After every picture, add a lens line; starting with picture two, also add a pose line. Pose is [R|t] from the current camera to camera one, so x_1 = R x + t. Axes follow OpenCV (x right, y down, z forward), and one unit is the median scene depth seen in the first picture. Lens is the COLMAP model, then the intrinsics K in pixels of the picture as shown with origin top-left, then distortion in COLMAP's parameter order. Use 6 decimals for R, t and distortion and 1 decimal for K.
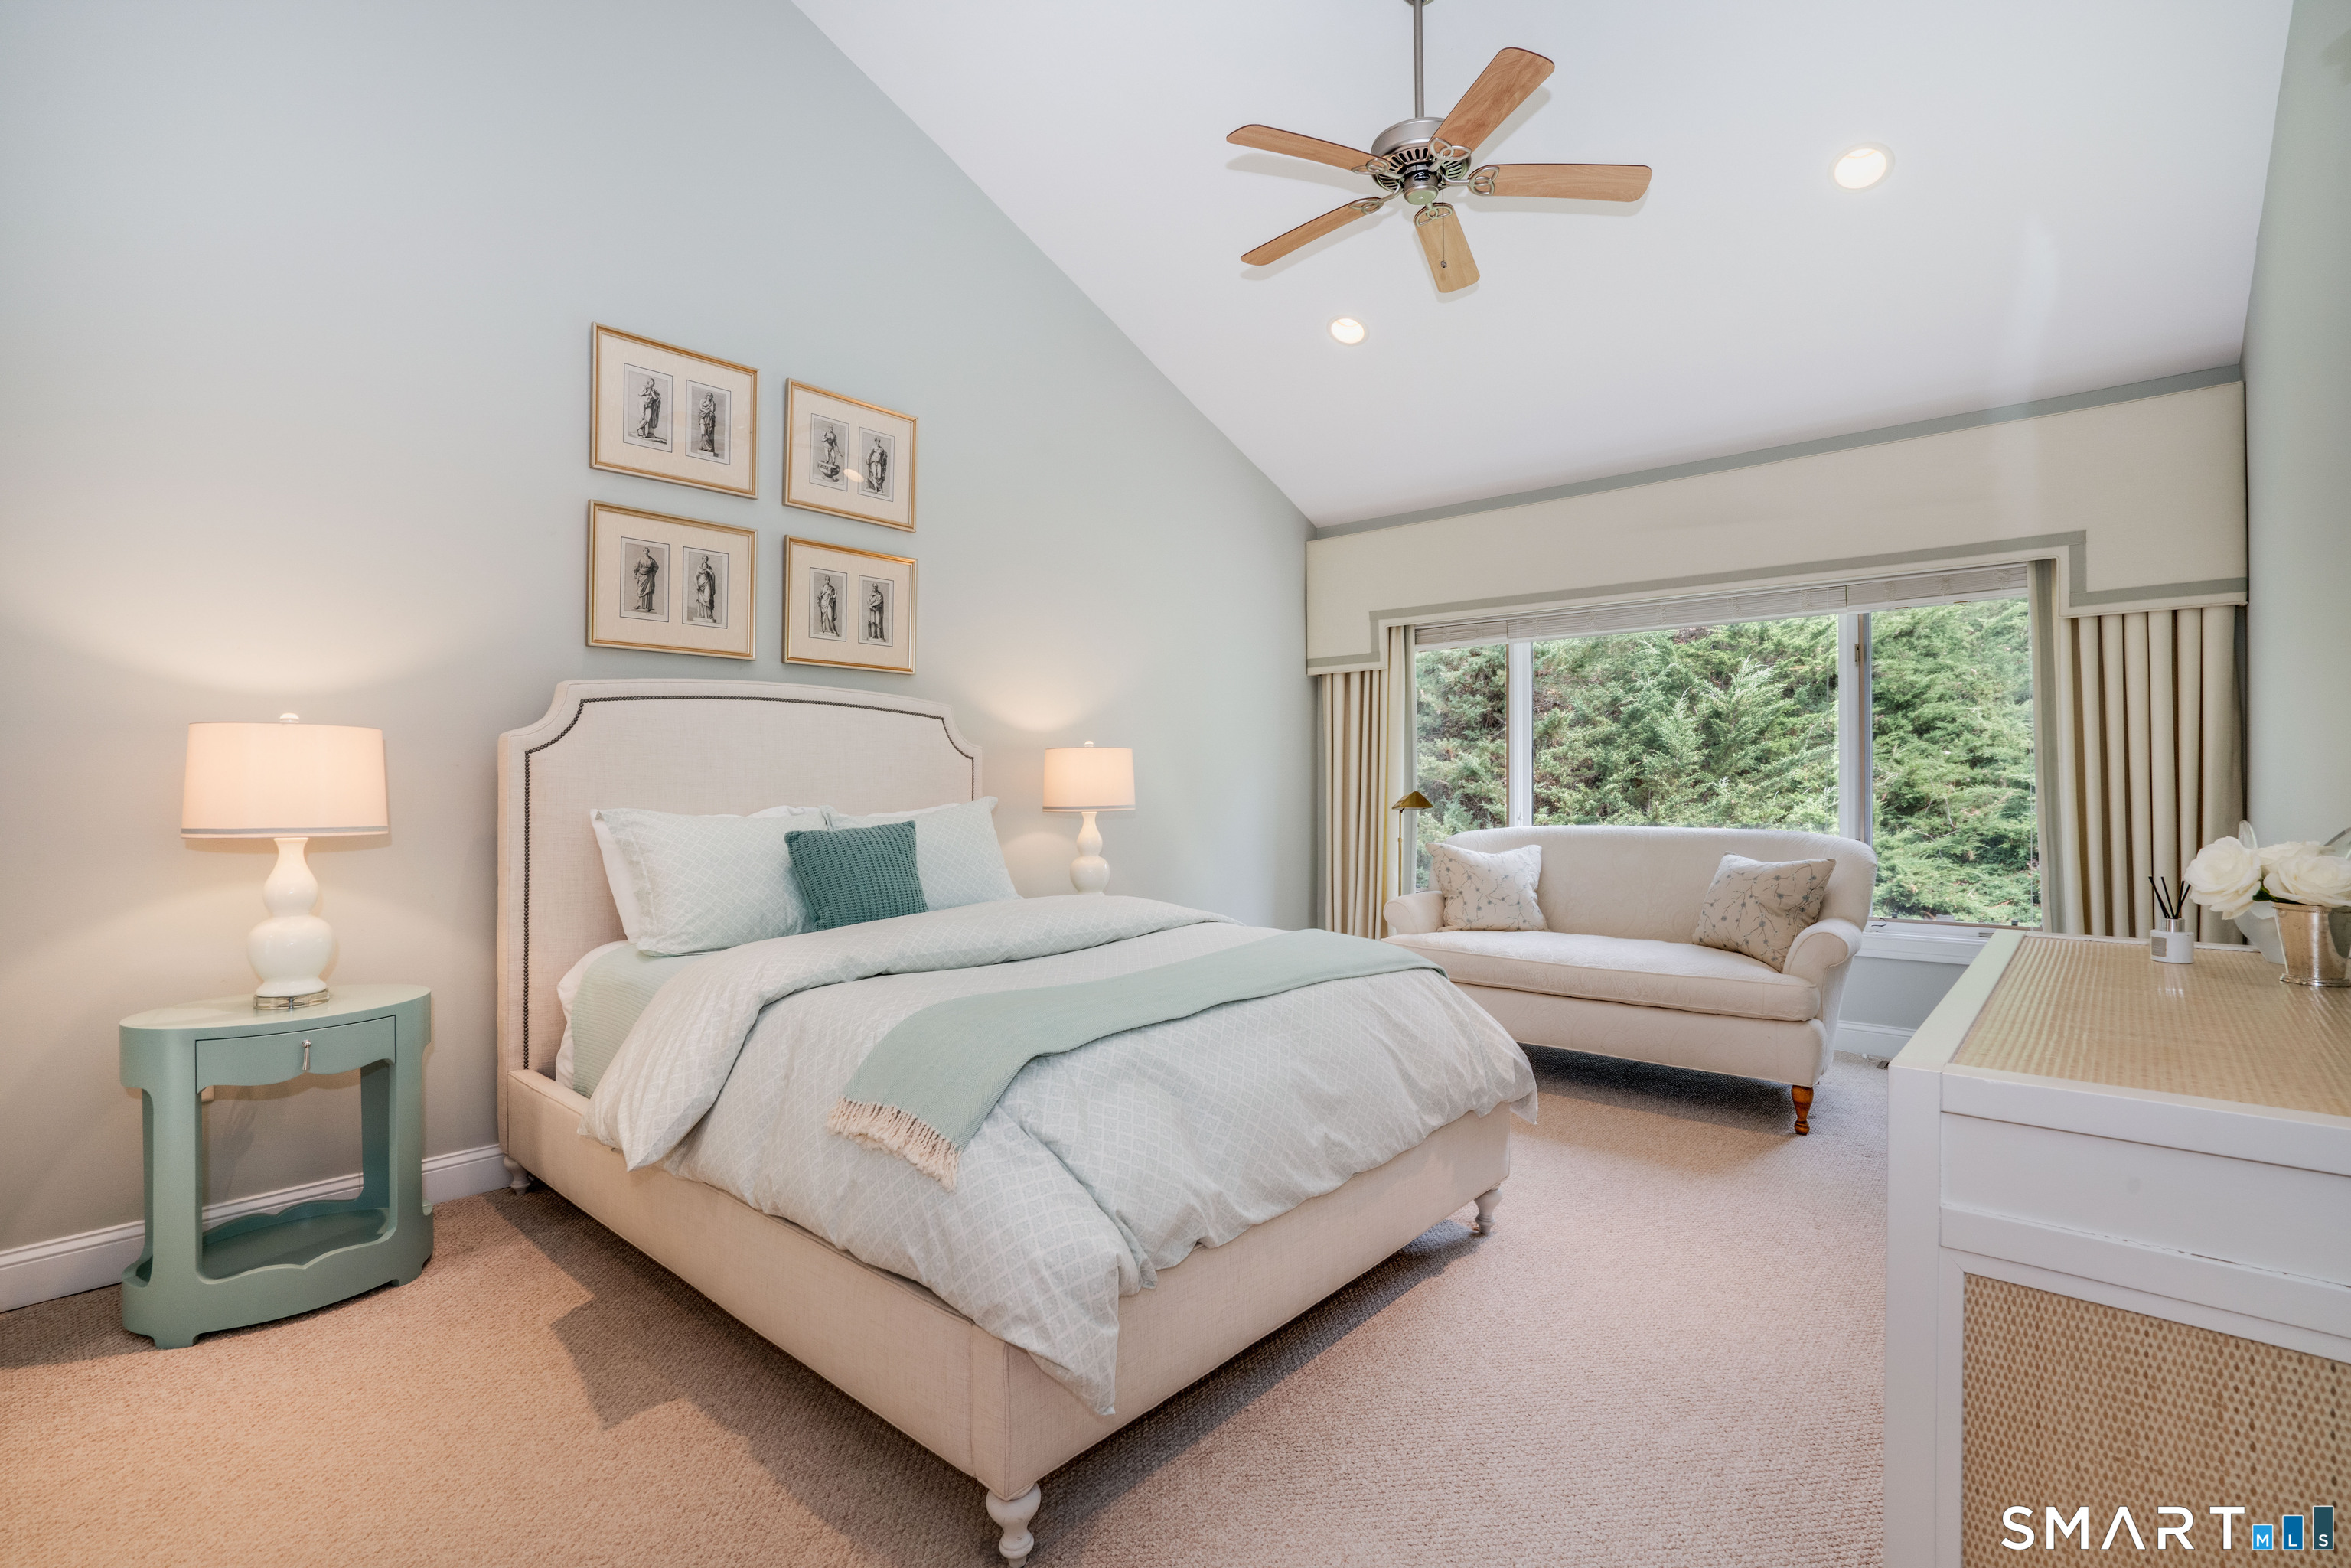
lens RADIAL K [[1090.6, 0, 1184.4], [0, 1090.6, 784.6], [0, 0, 1]] dist [-0.002795, -0.000240]
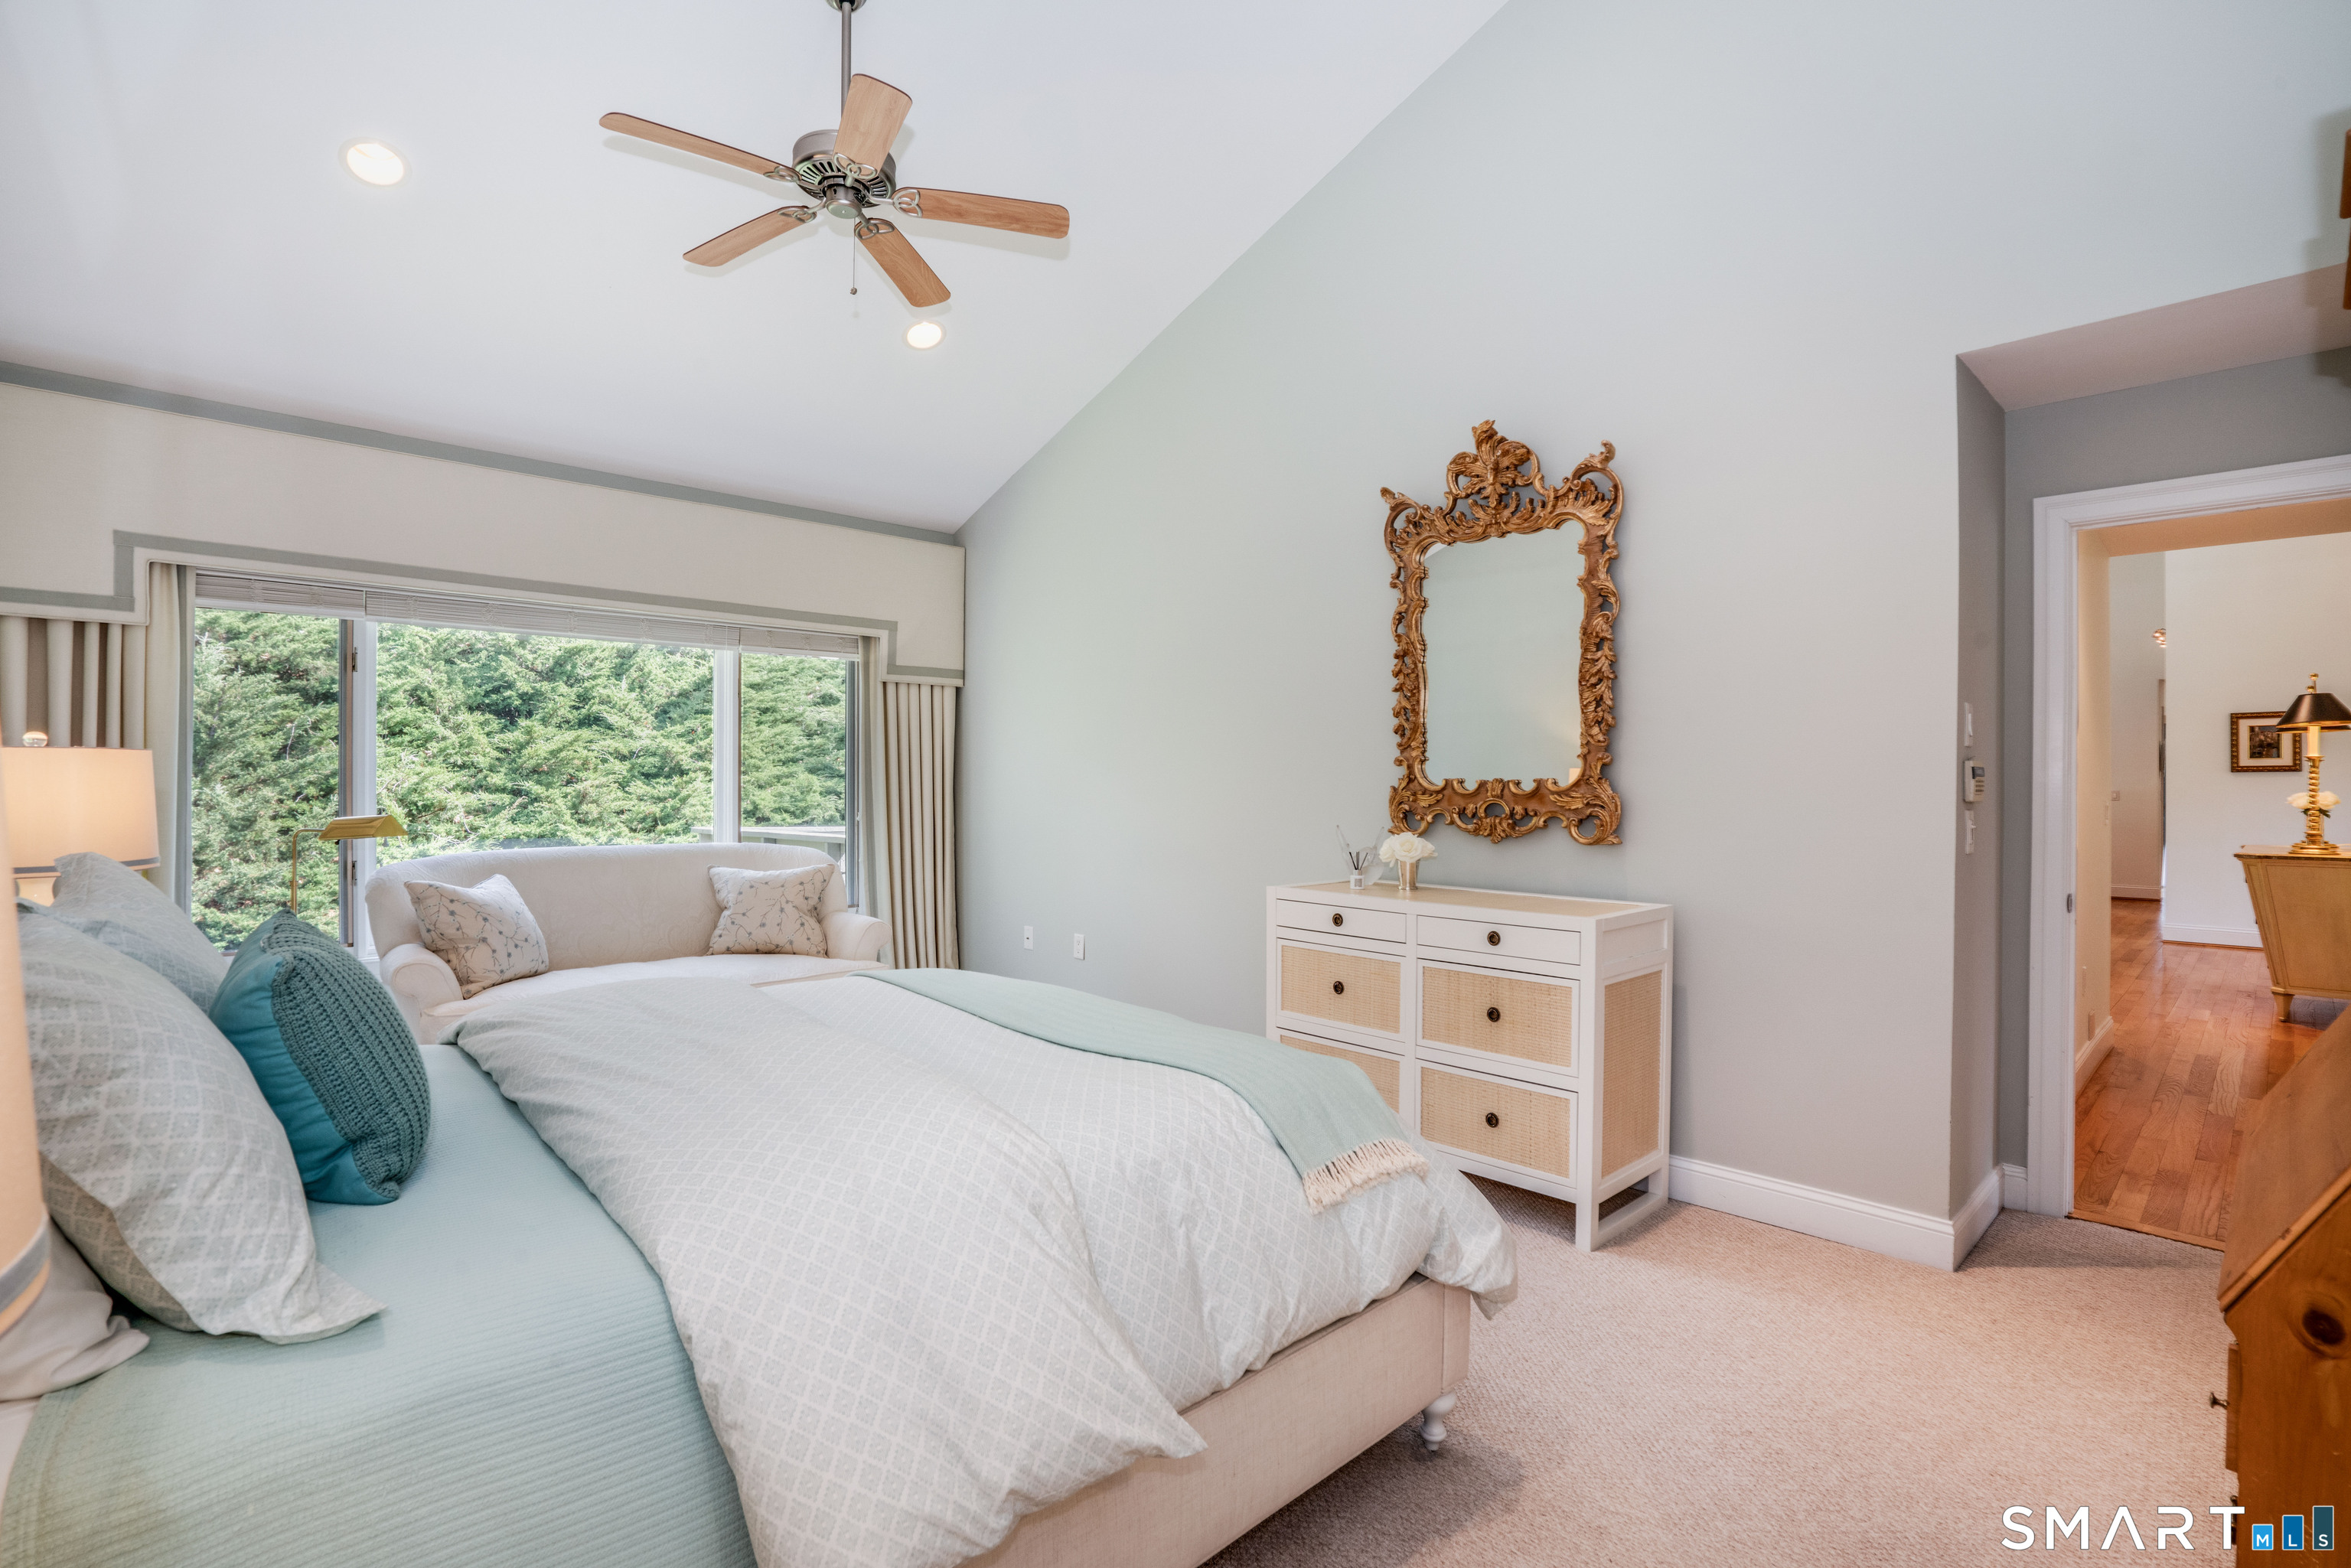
lens RADIAL K [[1139.8, 0, 1180.2], [0, 1139.8, 782.8], [0, 0, 1]] dist [-0.025080, 0.000231]
pose [[0.069895, -0.001392, 0.997553, -0.620008], [-0.003247, 0.999993, 0.001623, -0.024077], [-0.997549, -0.003352, 0.069890, 0.502597]]
